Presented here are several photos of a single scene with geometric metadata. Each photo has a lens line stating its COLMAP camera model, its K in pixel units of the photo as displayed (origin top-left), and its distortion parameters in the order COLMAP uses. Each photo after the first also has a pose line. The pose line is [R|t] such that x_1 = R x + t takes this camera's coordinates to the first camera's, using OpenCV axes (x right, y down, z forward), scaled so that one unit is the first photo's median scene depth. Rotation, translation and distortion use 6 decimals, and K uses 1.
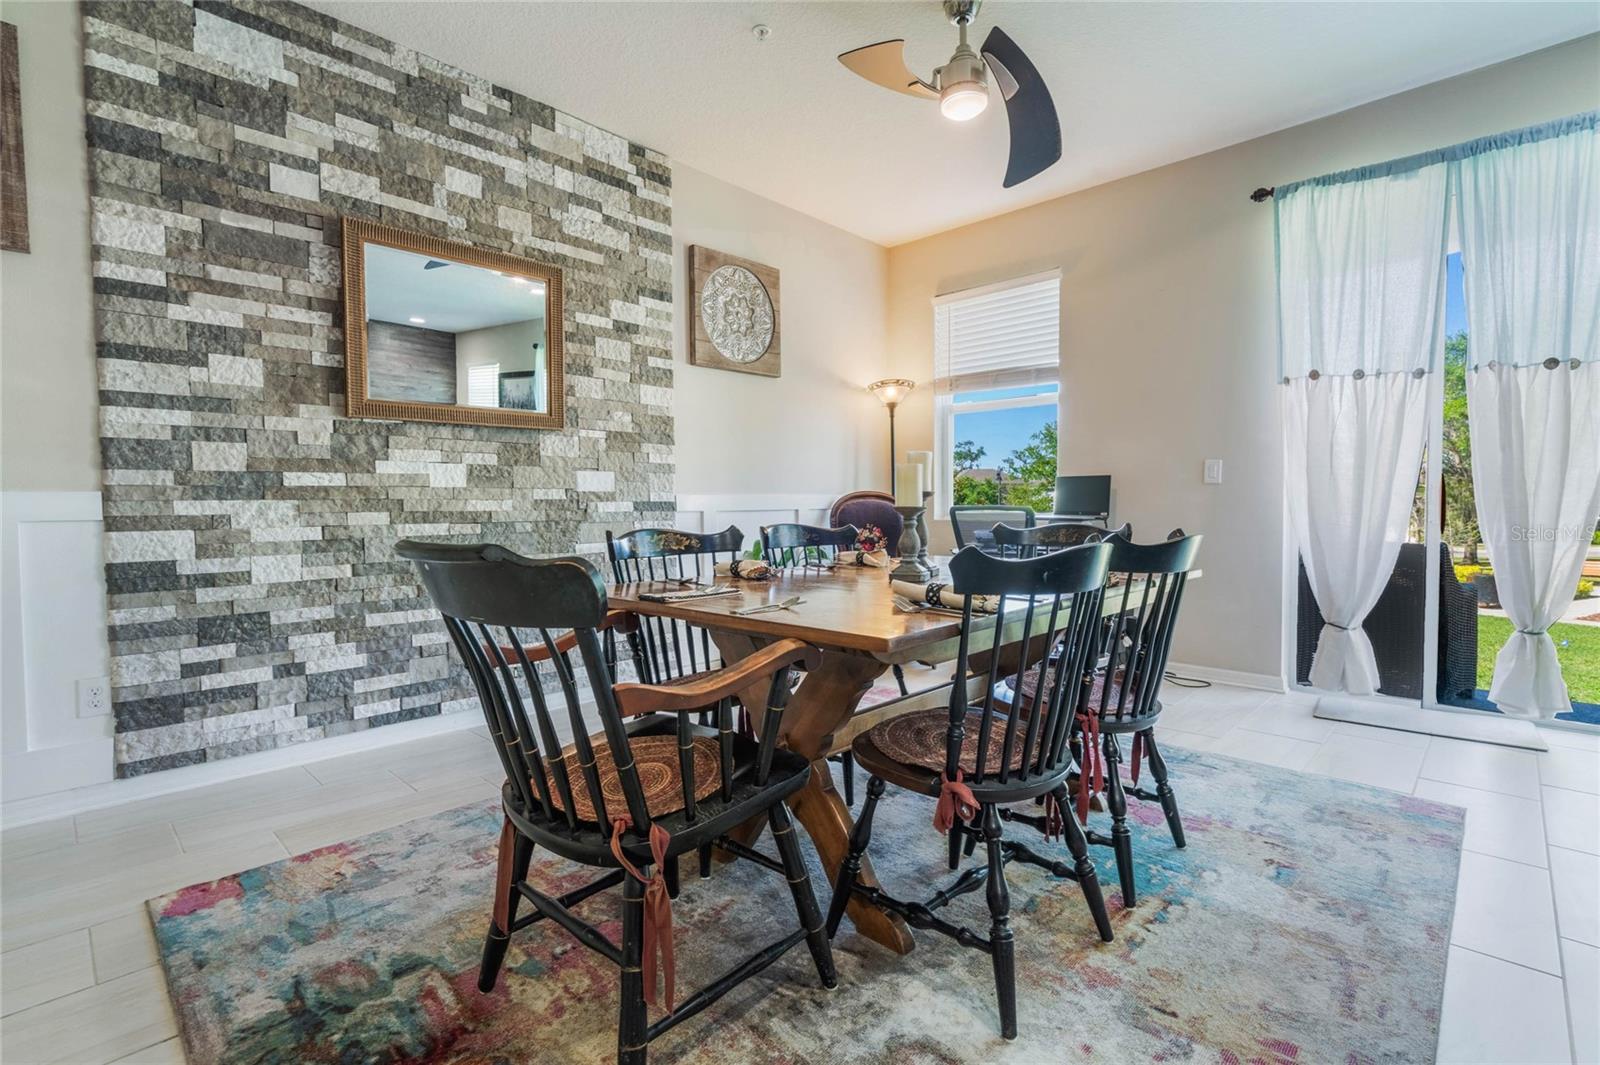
lens RADIAL K [[745.6, 0, 809.6], [0, 745.6, 528.2], [0, 0, 1]] dist [-0.005375, 0.003211]
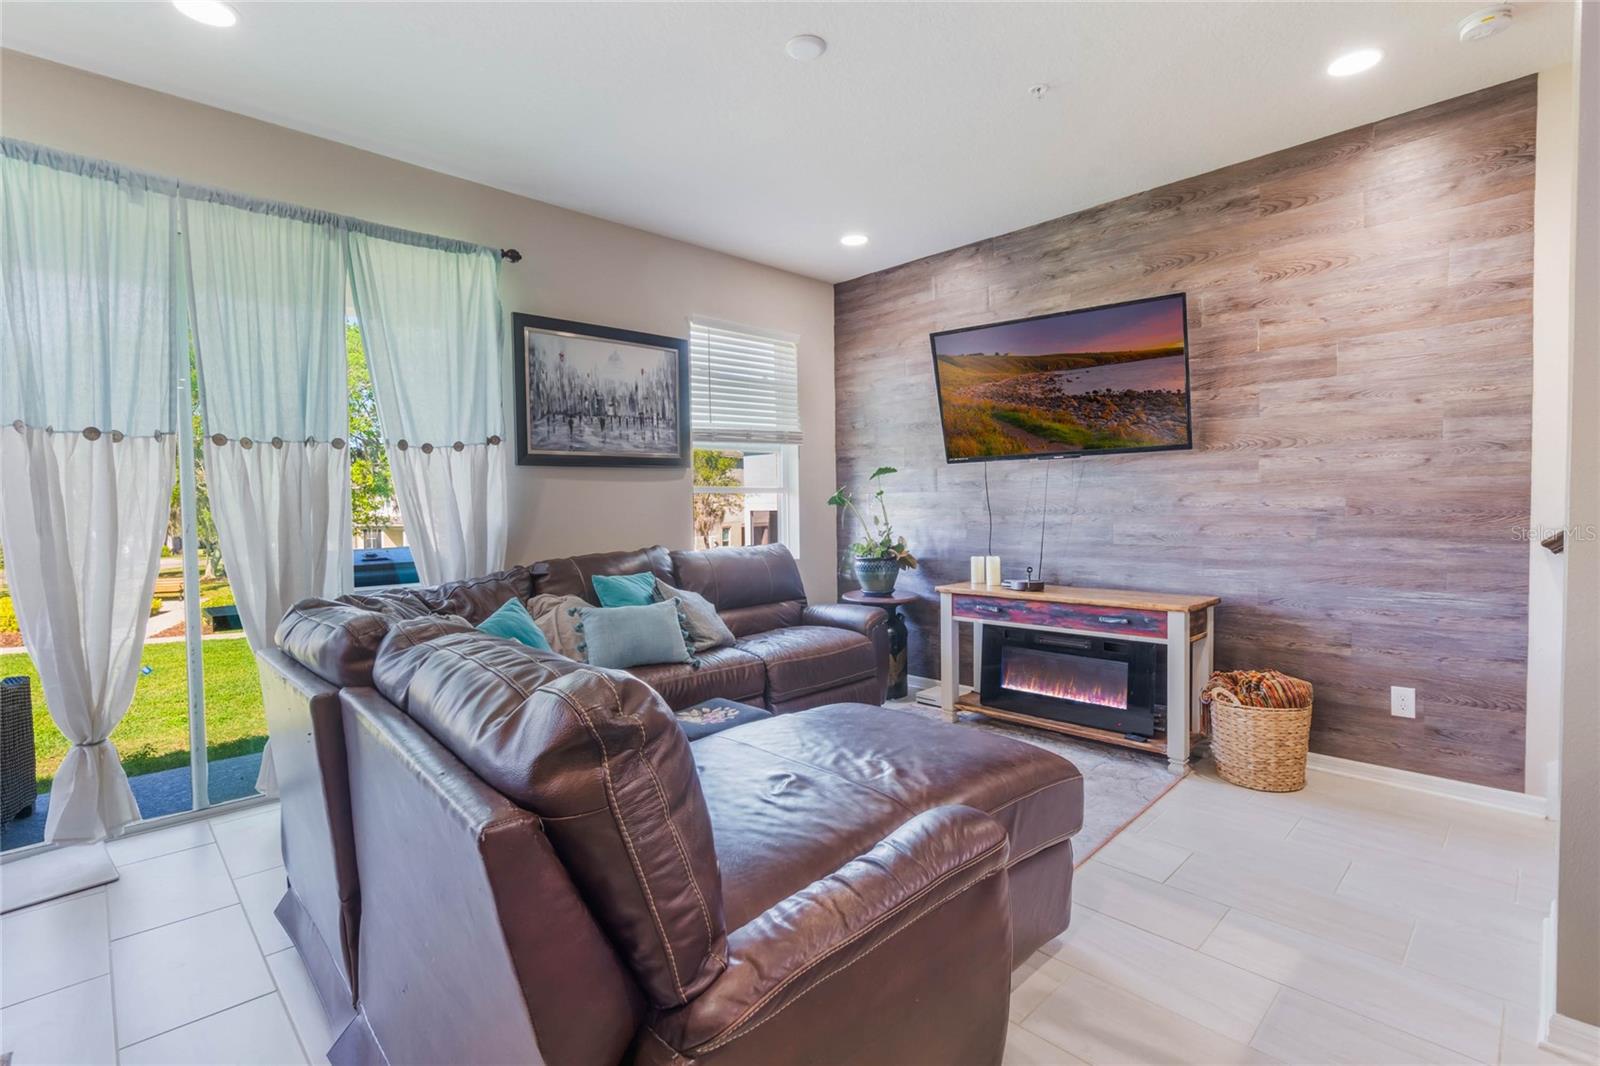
lens RADIAL K [[745.6, 0, 803.6], [0, 745.6, 530.9], [0, 0, 1]] dist [-0.005375, 0.003211]
pose [[0.045374, -0.029504, 0.998534, 0.145191], [0.044963, 0.998611, 0.027464, -0.085995], [-0.997958, 0.043651, 0.046637, 0.118331]]
